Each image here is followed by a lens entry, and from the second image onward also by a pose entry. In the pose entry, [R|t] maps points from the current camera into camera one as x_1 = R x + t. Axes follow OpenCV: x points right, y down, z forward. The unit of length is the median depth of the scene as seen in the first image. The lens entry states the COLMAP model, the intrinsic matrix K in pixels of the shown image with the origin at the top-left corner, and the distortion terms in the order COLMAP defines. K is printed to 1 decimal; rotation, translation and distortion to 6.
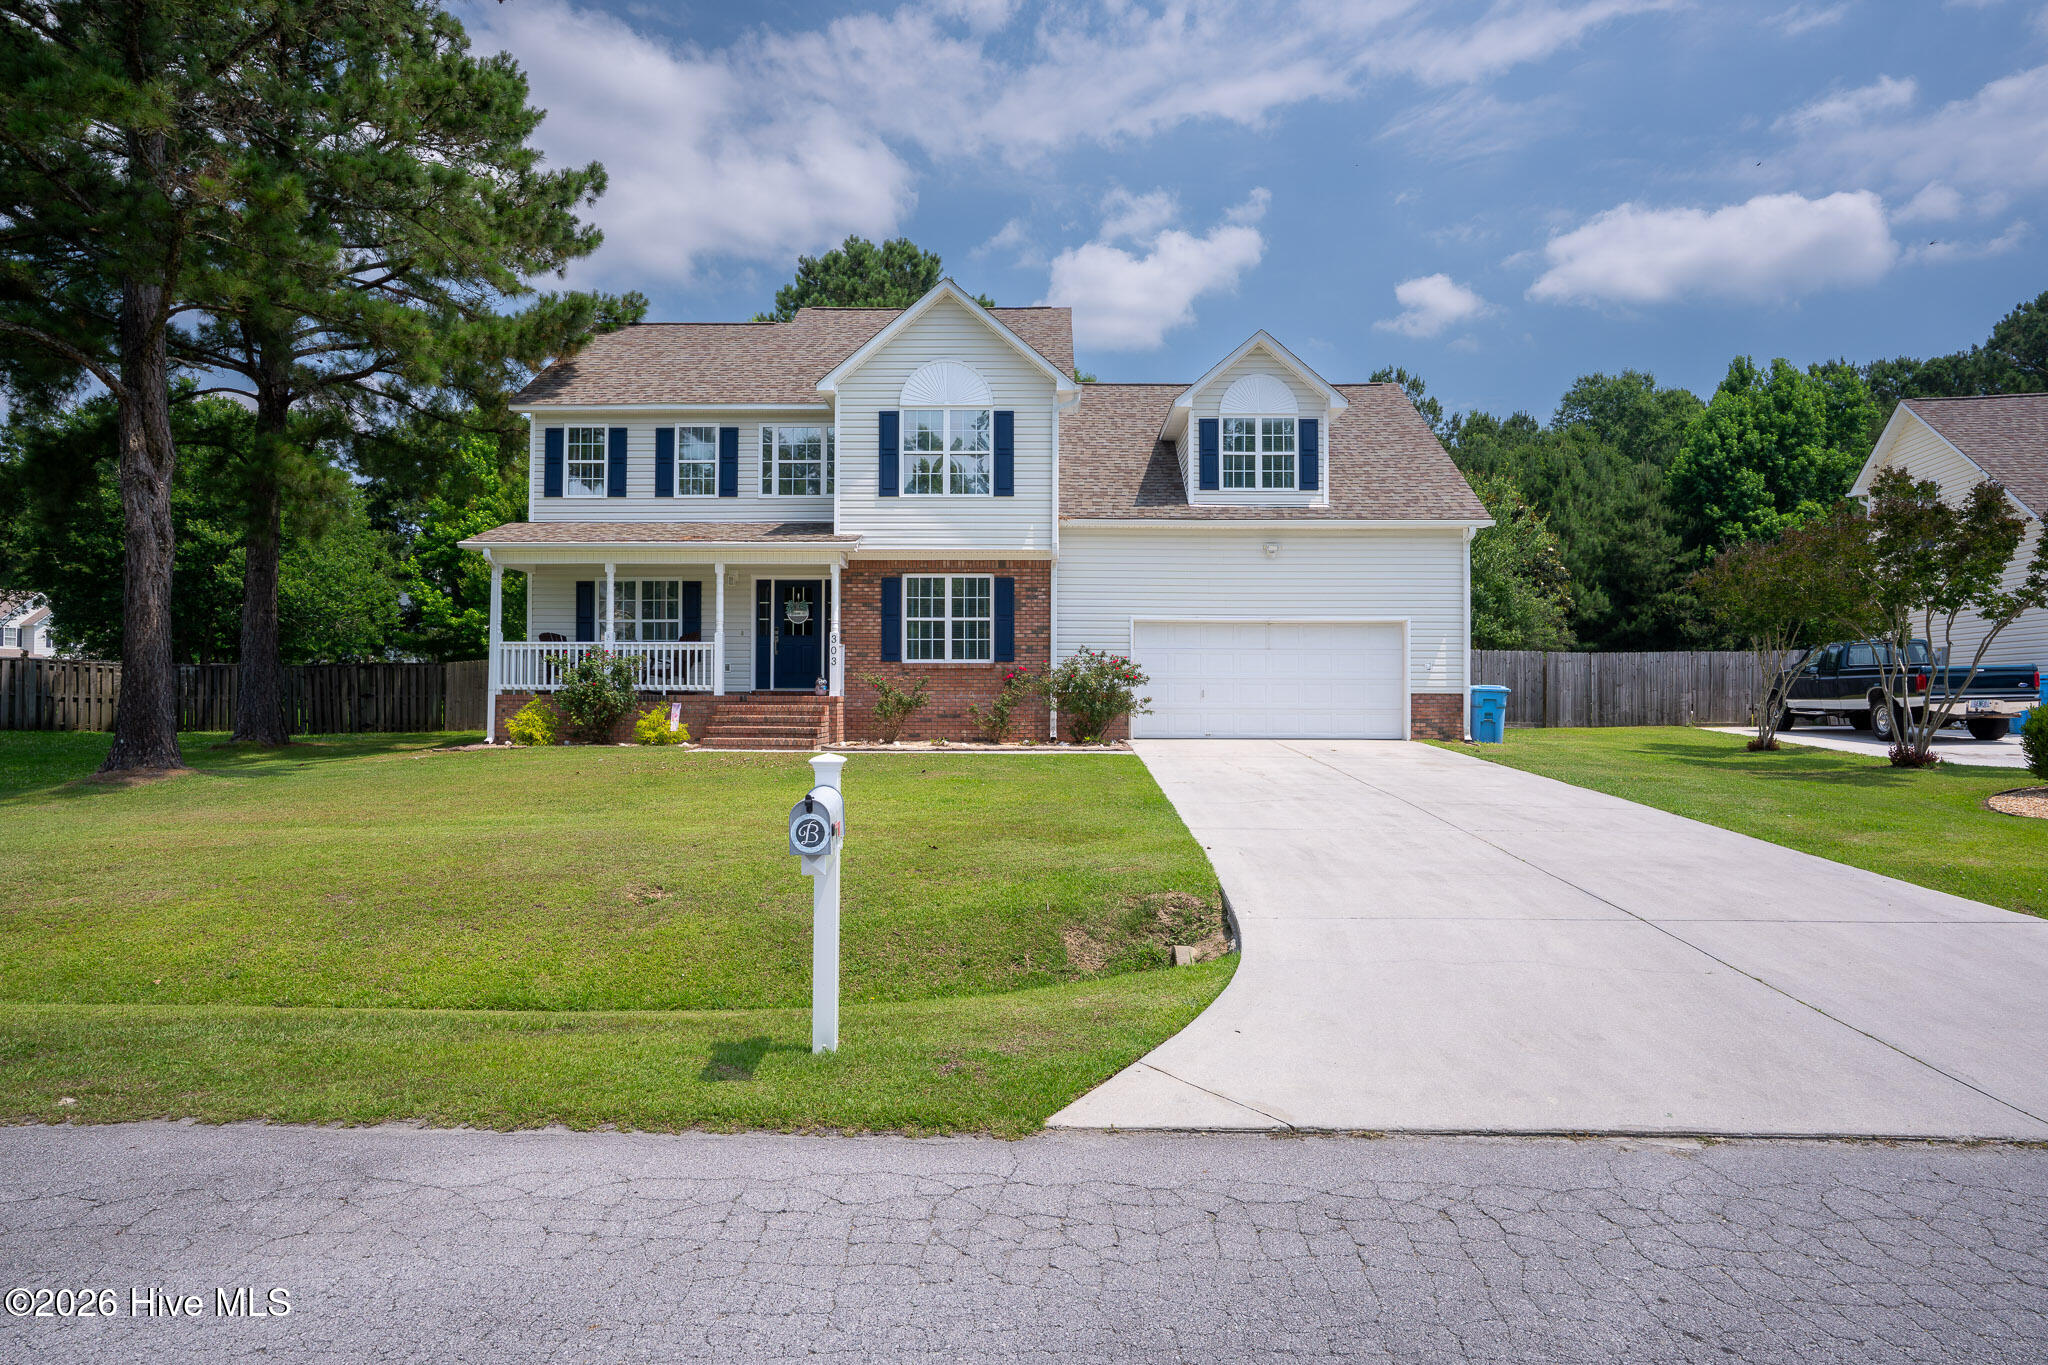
lens RADIAL K [[1108.2, 0, 1033.8], [0, 1108.2, 688.1], [0, 0, 1]] dist [-0.035891, 0.020535]
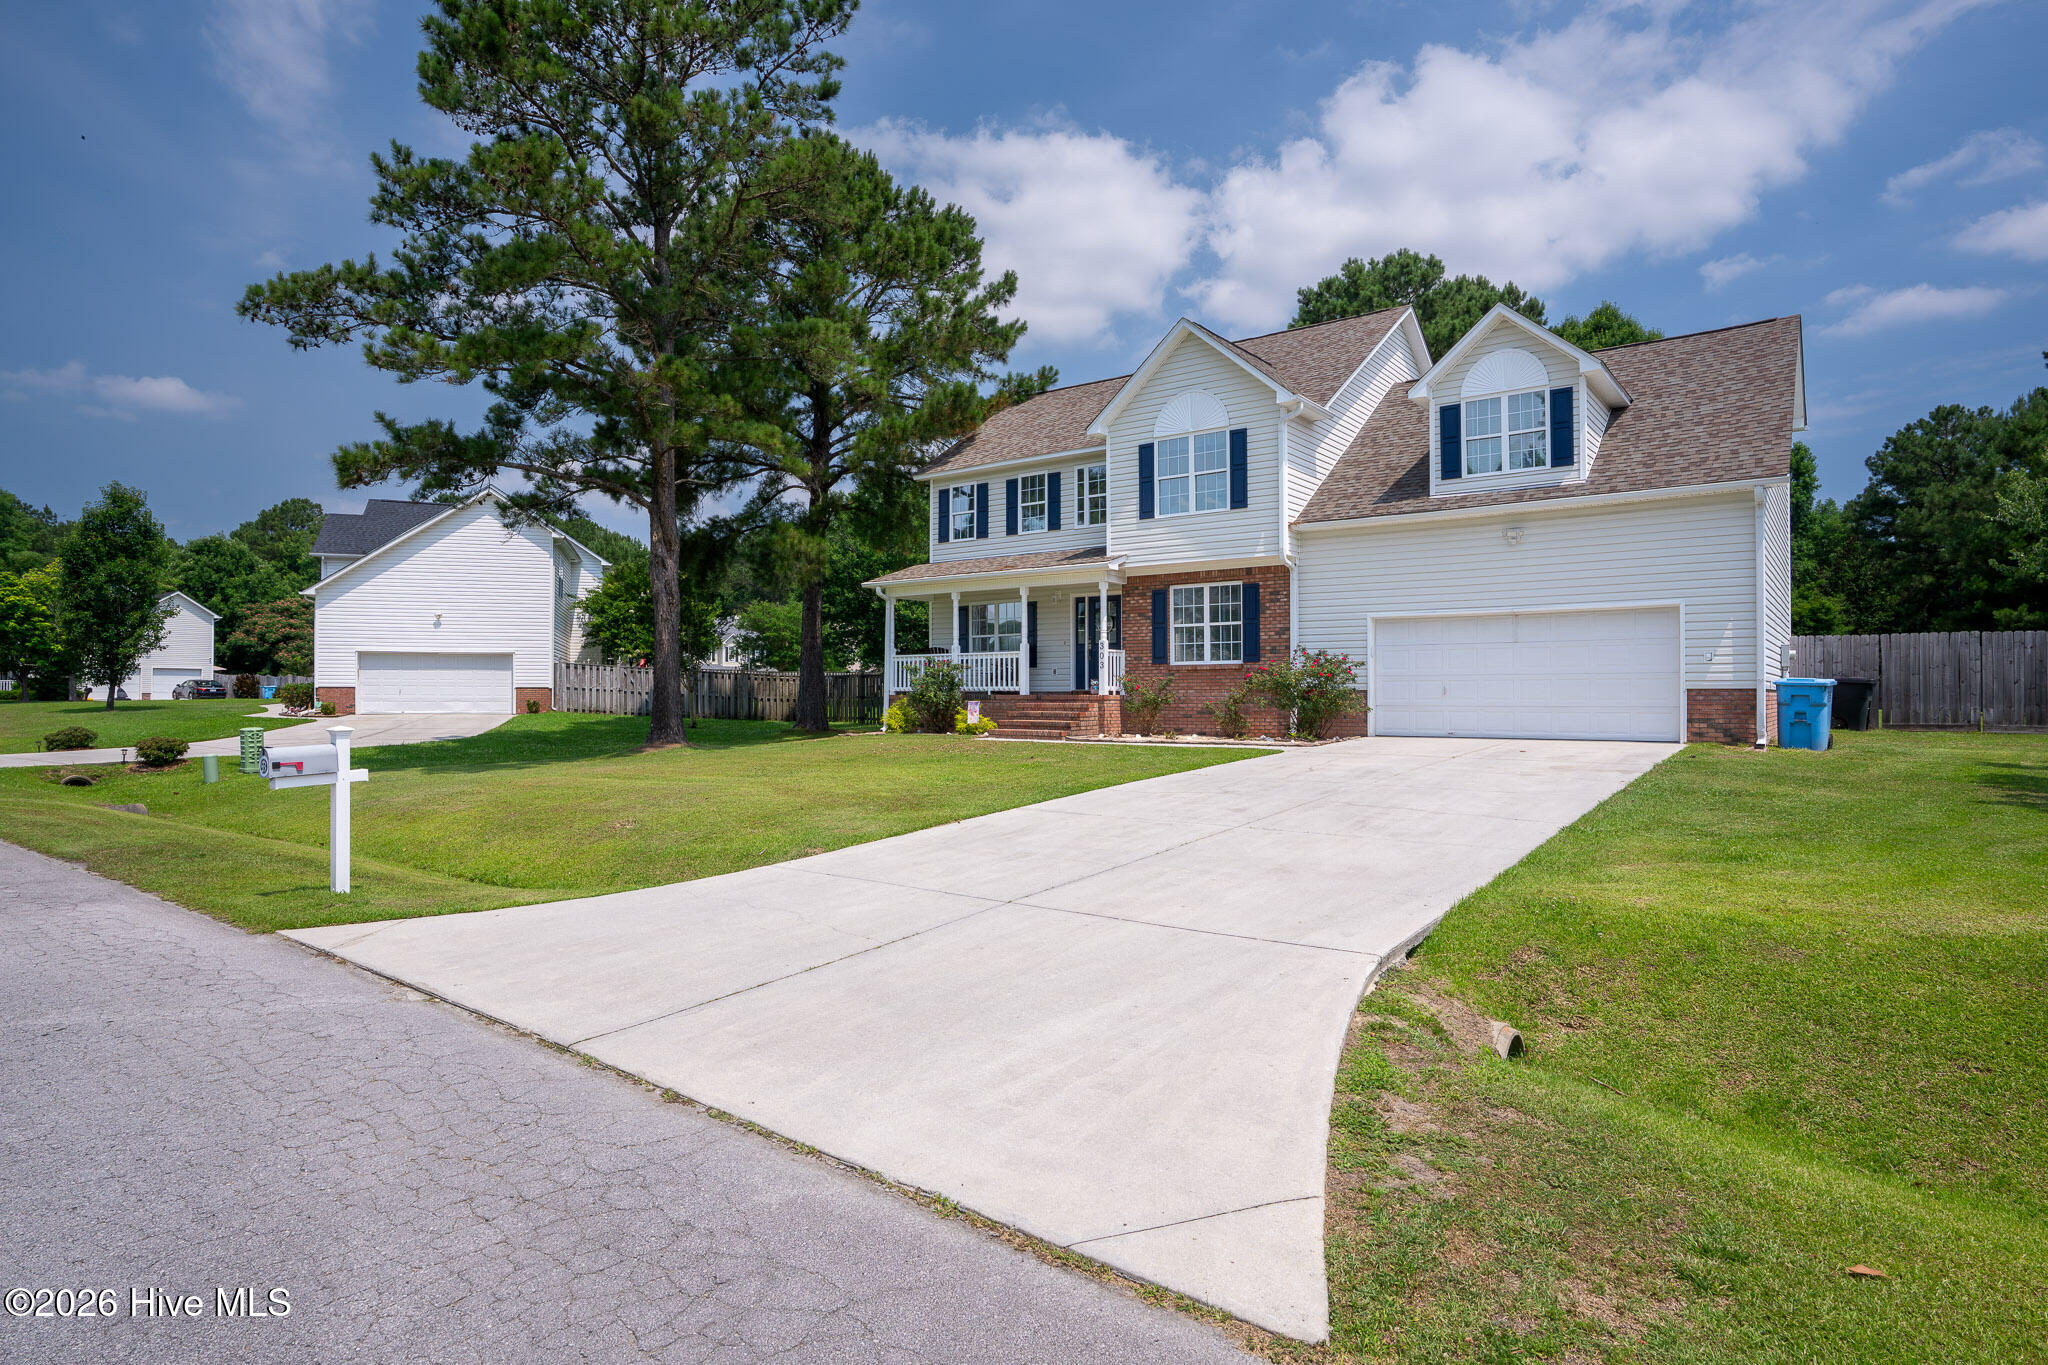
lens RADIAL K [[1065.3, 0, 1089.2], [0, 1065.3, 683.1], [0, 0, 1]] dist [-0.043354, 0.026631]
pose [[0.825910, -0.010697, -0.563701, 0.420882], [0.008882, 0.999943, -0.005963, 0.001353], [0.563732, -0.000082, 0.825957, 0.062476]]
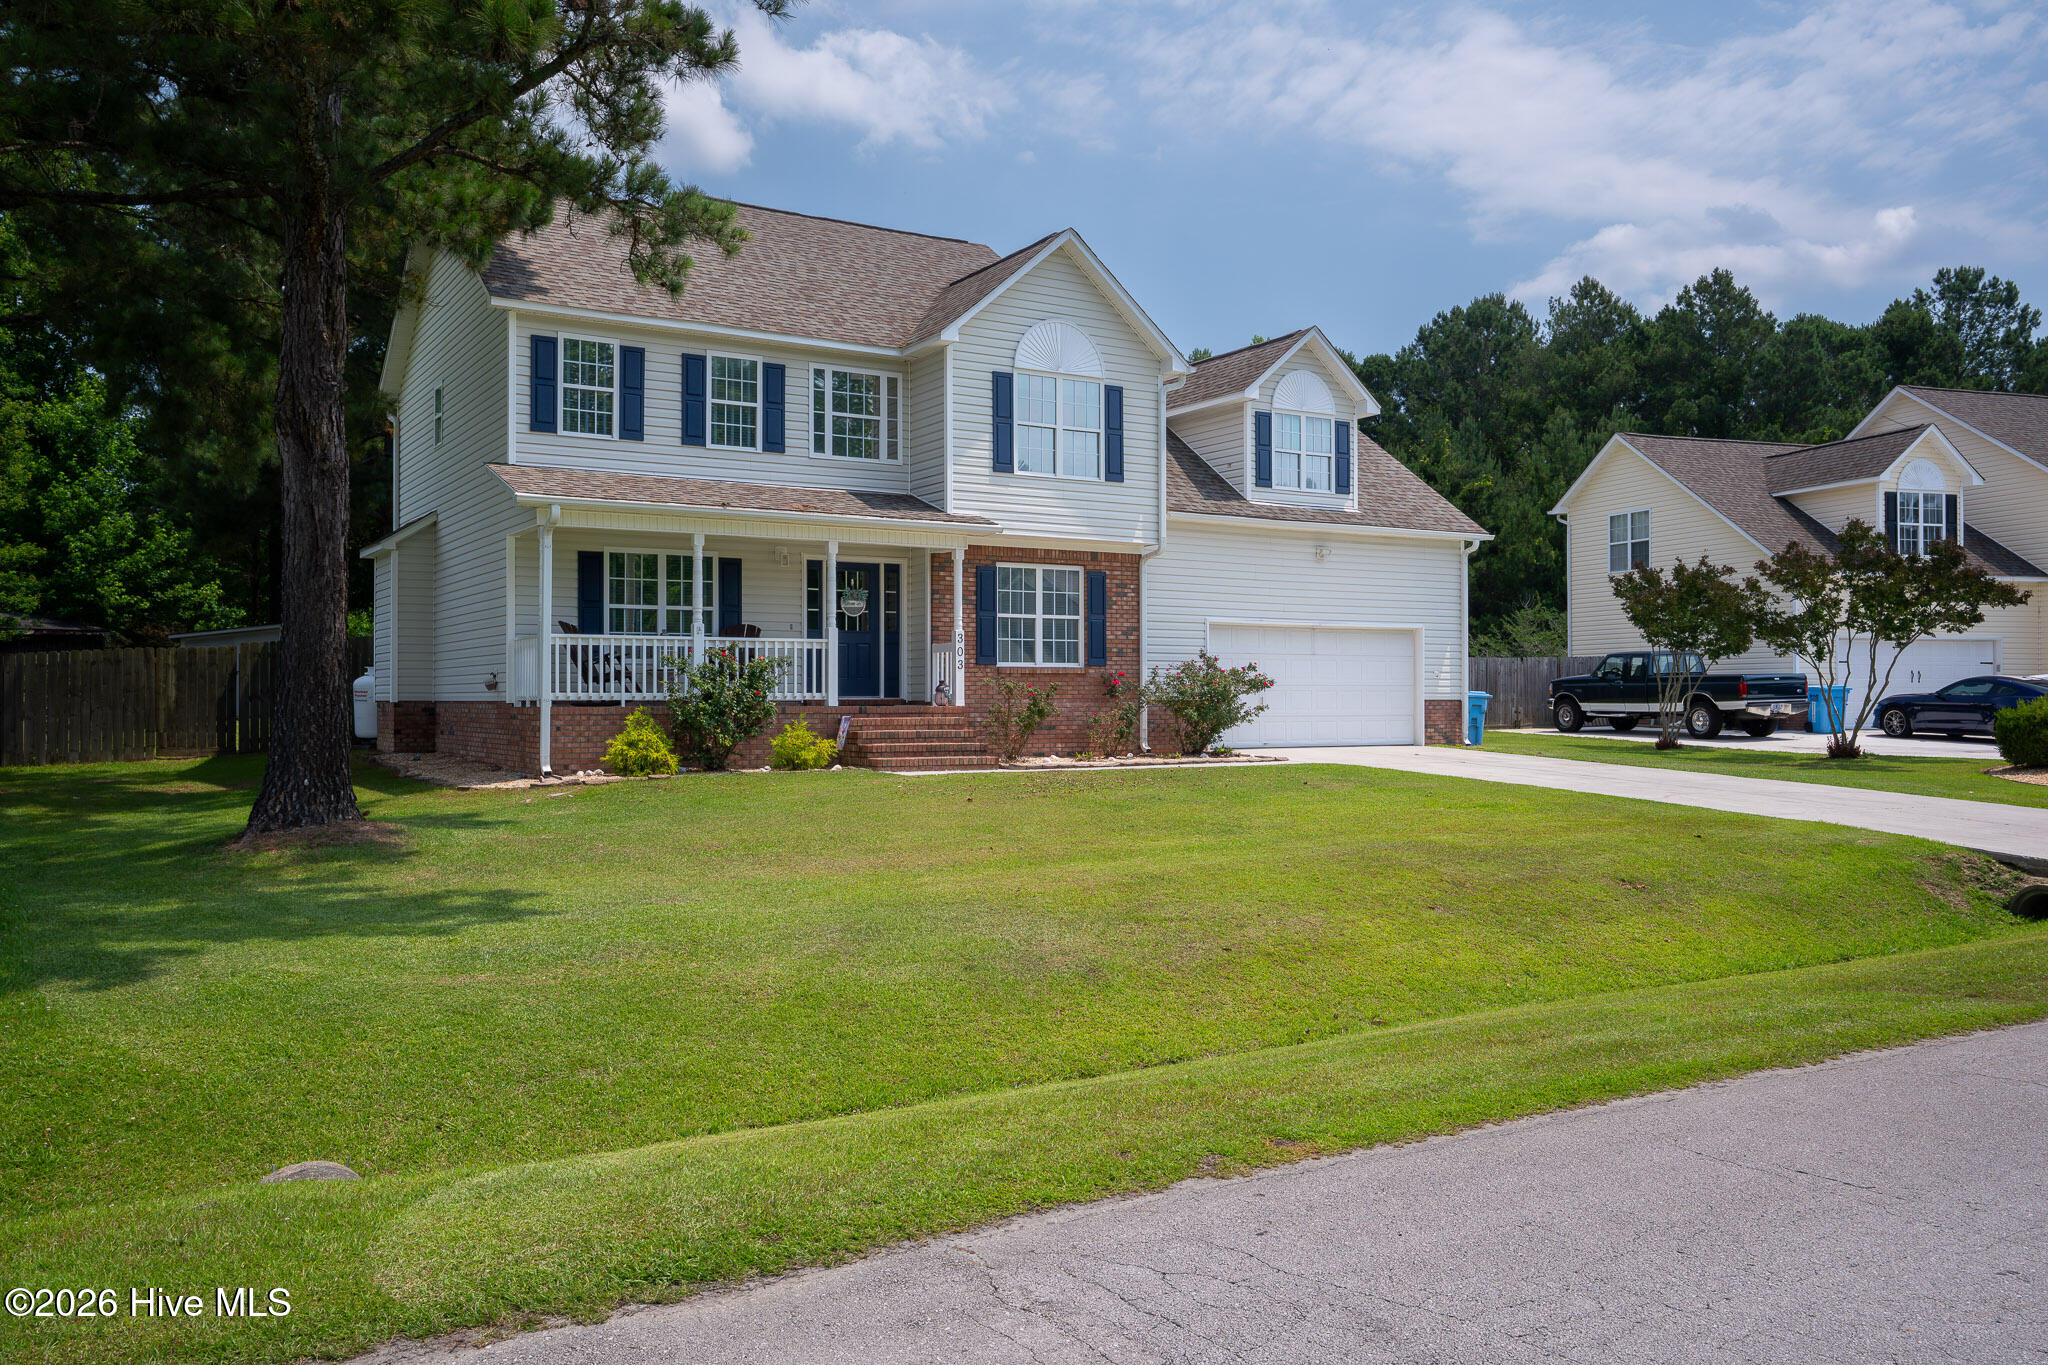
lens RADIAL K [[1520.5, 0, 1045.4], [0, 1520.5, 670.2], [0, 0, 1]] dist [0.033008, 0.002384]
pose [[0.852939, 0.005216, 0.521984, -0.695247], [0.003494, 0.999871, -0.015699, -0.001374], [-0.521999, 0.015214, 0.852811, -0.018874]]
